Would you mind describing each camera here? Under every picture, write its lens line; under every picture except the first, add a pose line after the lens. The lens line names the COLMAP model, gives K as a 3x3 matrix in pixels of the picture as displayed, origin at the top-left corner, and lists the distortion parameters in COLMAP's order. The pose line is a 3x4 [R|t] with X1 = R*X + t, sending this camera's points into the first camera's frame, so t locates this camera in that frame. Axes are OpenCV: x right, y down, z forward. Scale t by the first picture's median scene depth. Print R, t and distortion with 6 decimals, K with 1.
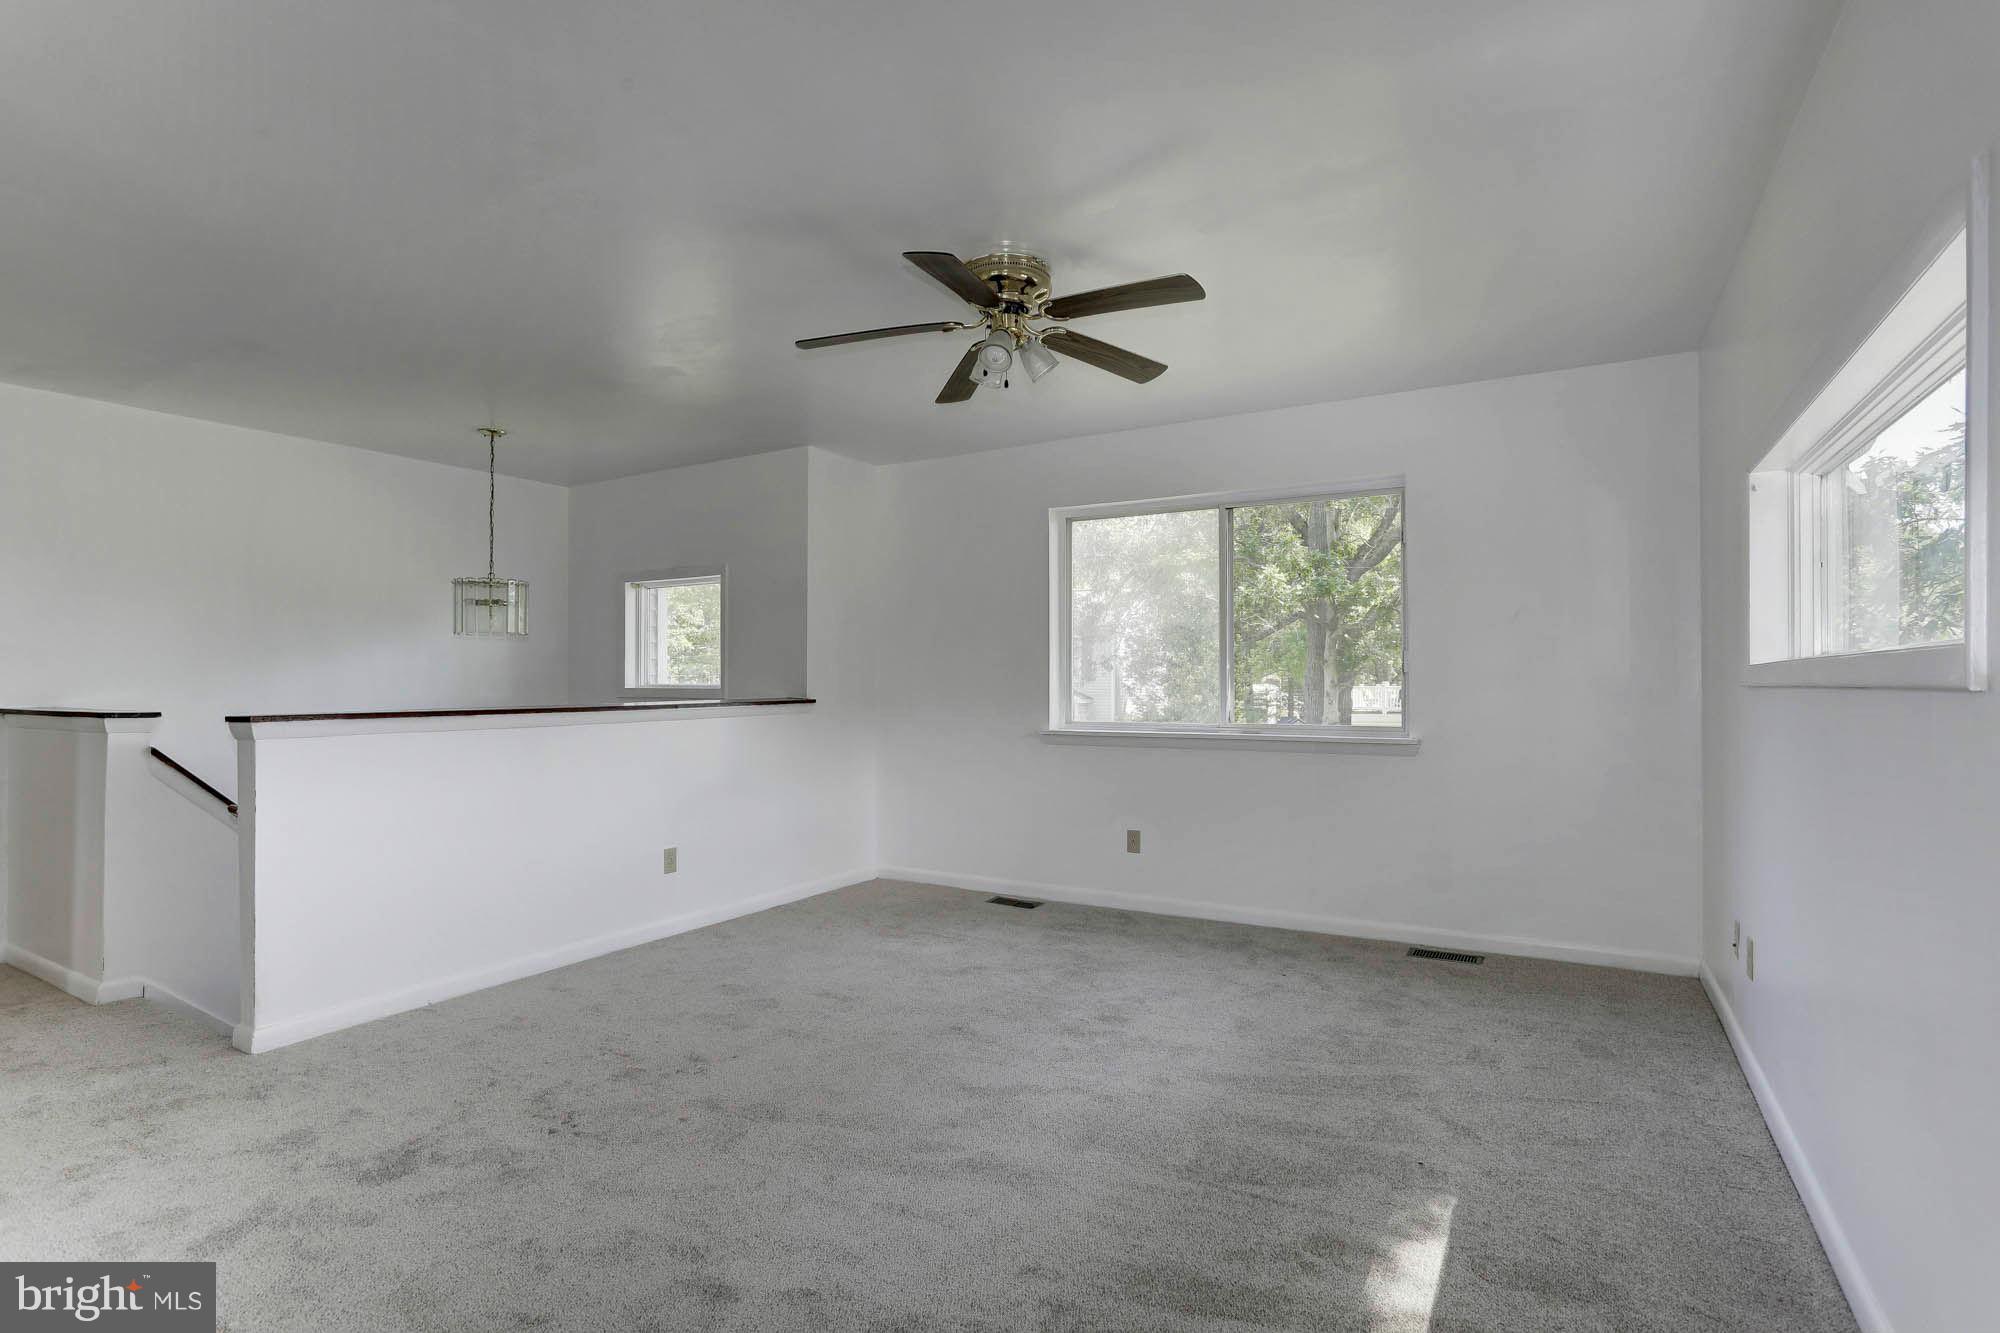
lens RADIAL K [[979.9, 0, 1000.0], [0, 979.9, 666.5], [0, 0, 1]] dist [-0.004123, -0.000561]
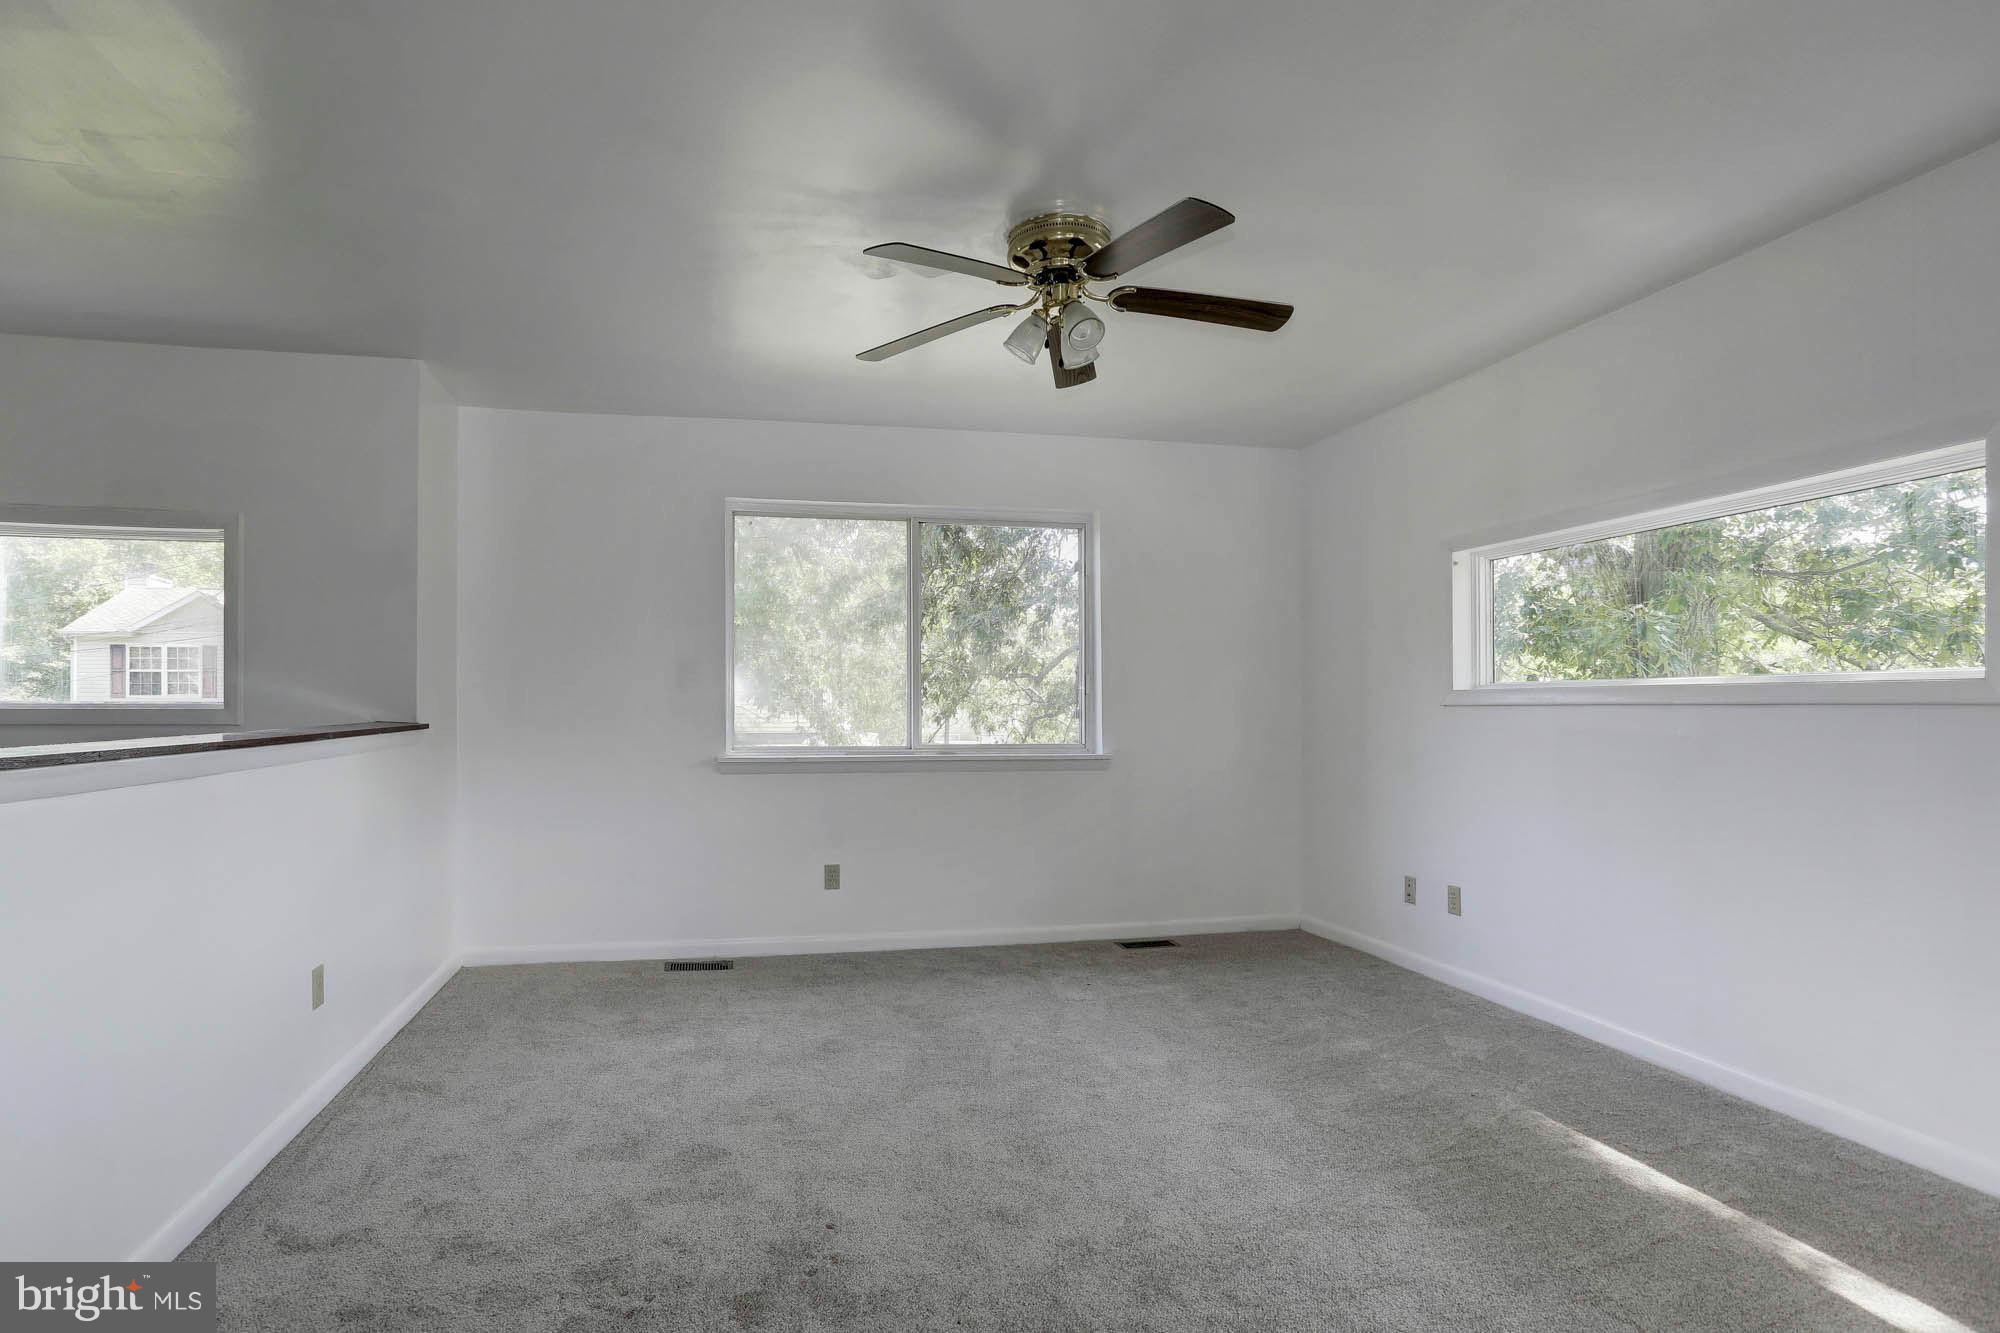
lens RADIAL K [[1002.2, 0, 997.3], [0, 1002.2, 701.5], [0, 0, 1]] dist [-0.002422, -0.000265]
pose [[0.746308, 0.005253, 0.665580, -0.381873], [-0.016003, 0.999821, 0.010053, 0.004069], [-0.665409, -0.018154, 0.746258, 0.214098]]
